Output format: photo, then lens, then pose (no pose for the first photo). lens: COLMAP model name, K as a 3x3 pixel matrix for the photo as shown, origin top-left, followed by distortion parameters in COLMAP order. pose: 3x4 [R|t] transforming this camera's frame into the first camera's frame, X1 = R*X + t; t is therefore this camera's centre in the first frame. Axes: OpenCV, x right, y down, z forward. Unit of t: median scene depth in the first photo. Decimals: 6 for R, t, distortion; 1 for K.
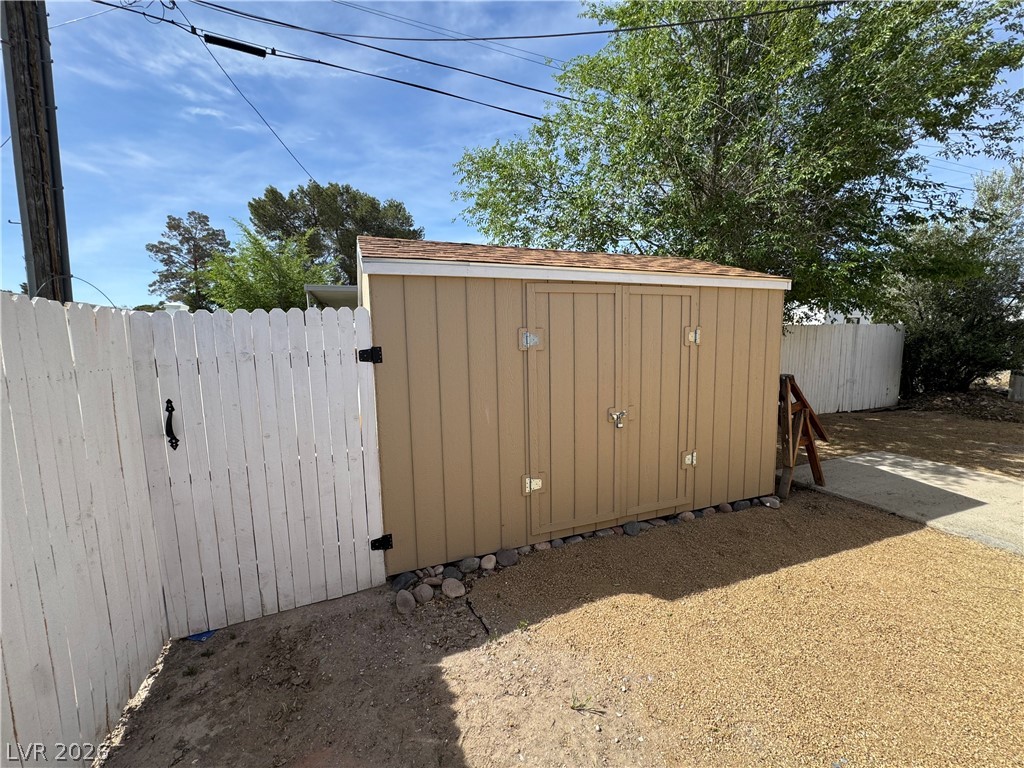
lens RADIAL K [[407.6, 0, 502.7], [0, 407.6, 383.7], [0, 0, 1]] dist [-0.004947, 0.001073]
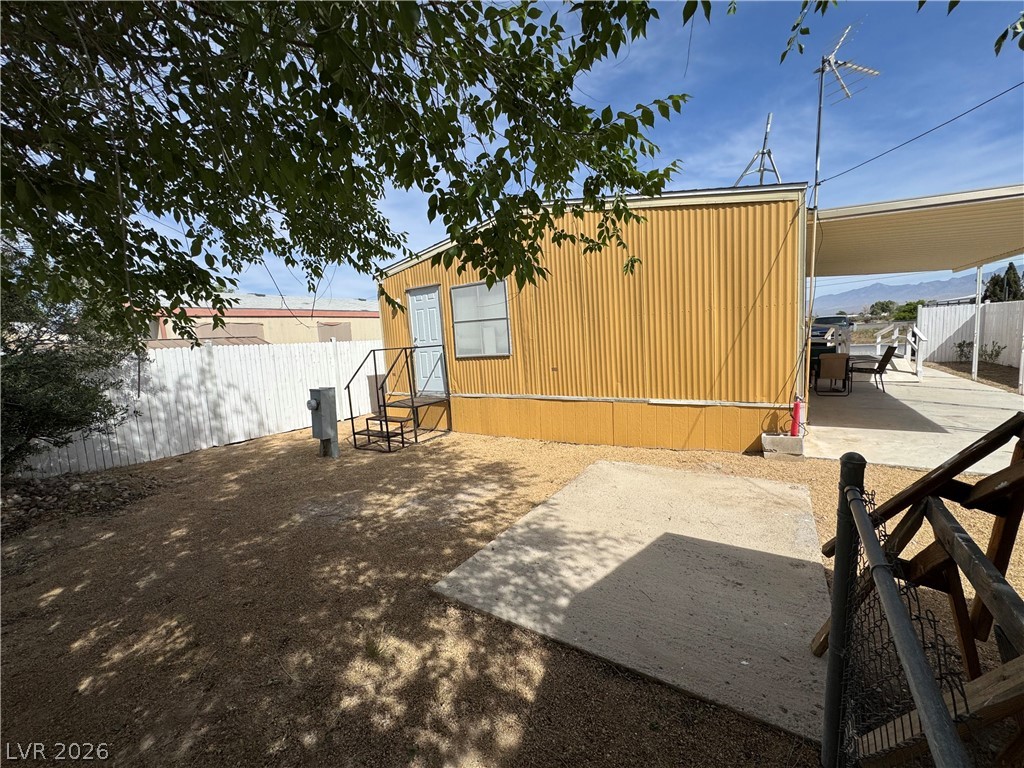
lens RADIAL K [[407.6, 0, 513.0], [0, 407.6, 383.1], [0, 0, 1]] dist [-0.004947, 0.001073]
pose [[-0.575826, -0.036198, 0.816771, 0.621157], [0.162400, 0.974048, 0.157661, -0.168087], [-0.801281, 0.223429, -0.555003, 1.472035]]
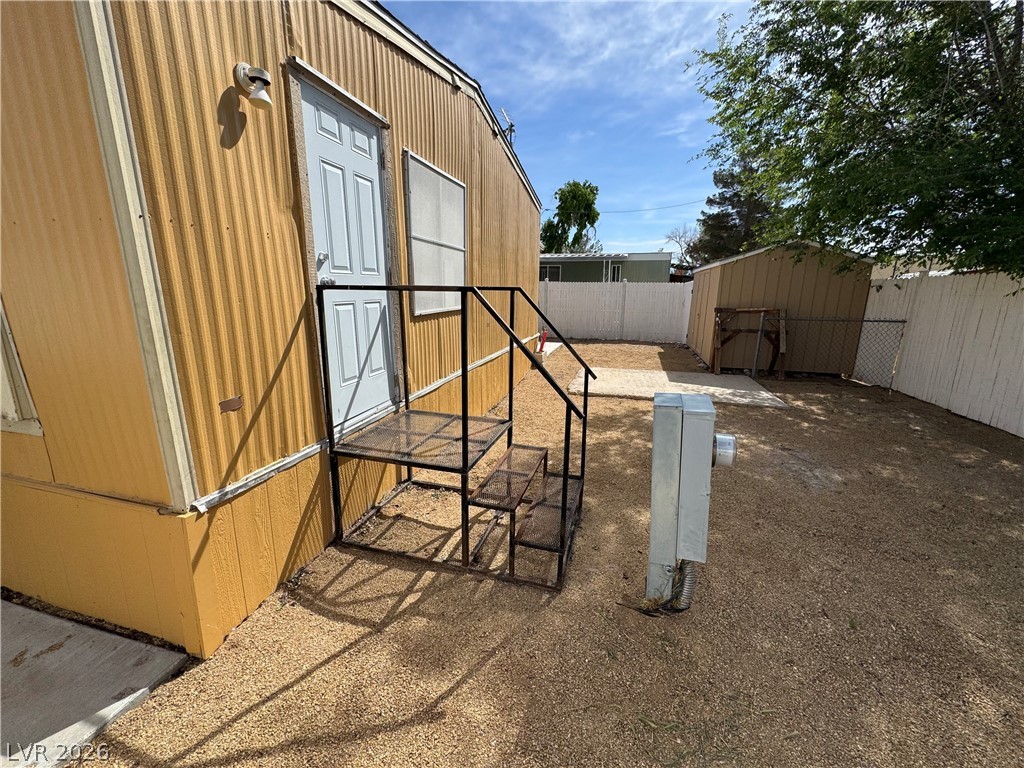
lens RADIAL K [[407.6, 0, 509.3], [0, 407.6, 383.6], [0, 0, 1]] dist [-0.004947, 0.001073]
pose [[-0.604114, 0.192762, -0.773233, 2.718417], [-0.082263, 0.950035, 0.301109, -0.170531], [0.792641, 0.245513, -0.558072, 1.303409]]
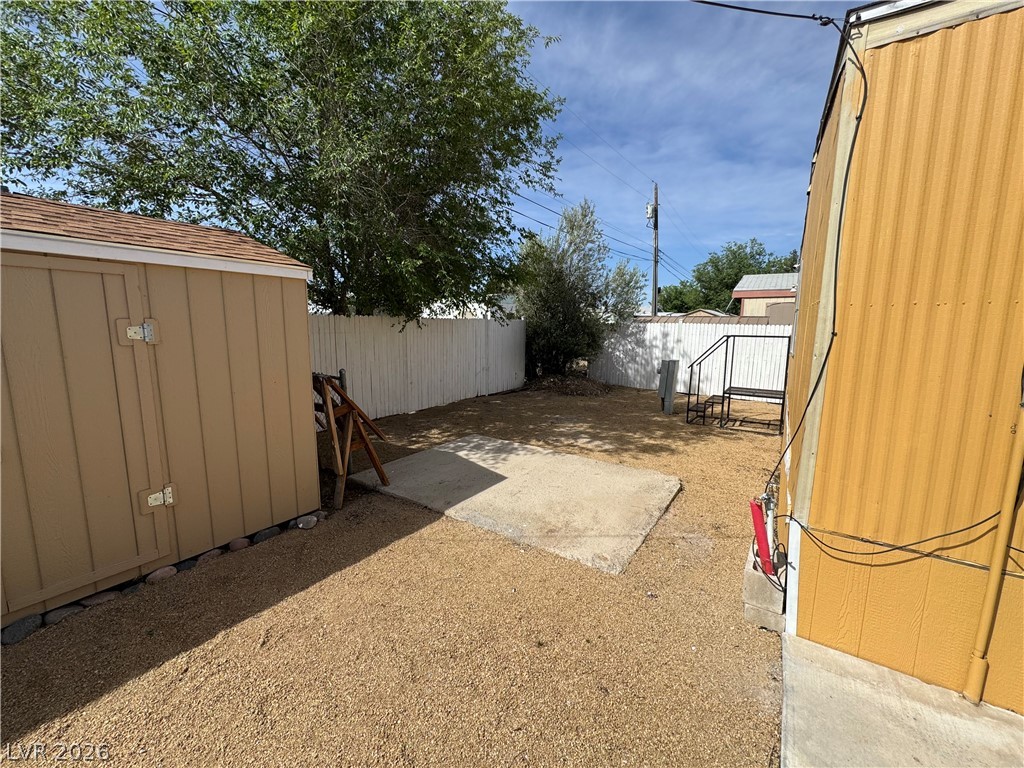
lens RADIAL K [[407.6, 0, 514.7], [0, 407.6, 380.5], [0, 0, 1]] dist [-0.004947, 0.001073]
pose [[0.818886, -0.051727, 0.571620, 0.487295], [0.035414, 0.998587, 0.039631, -0.030221], [-0.572862, -0.012210, 0.819561, 0.020363]]
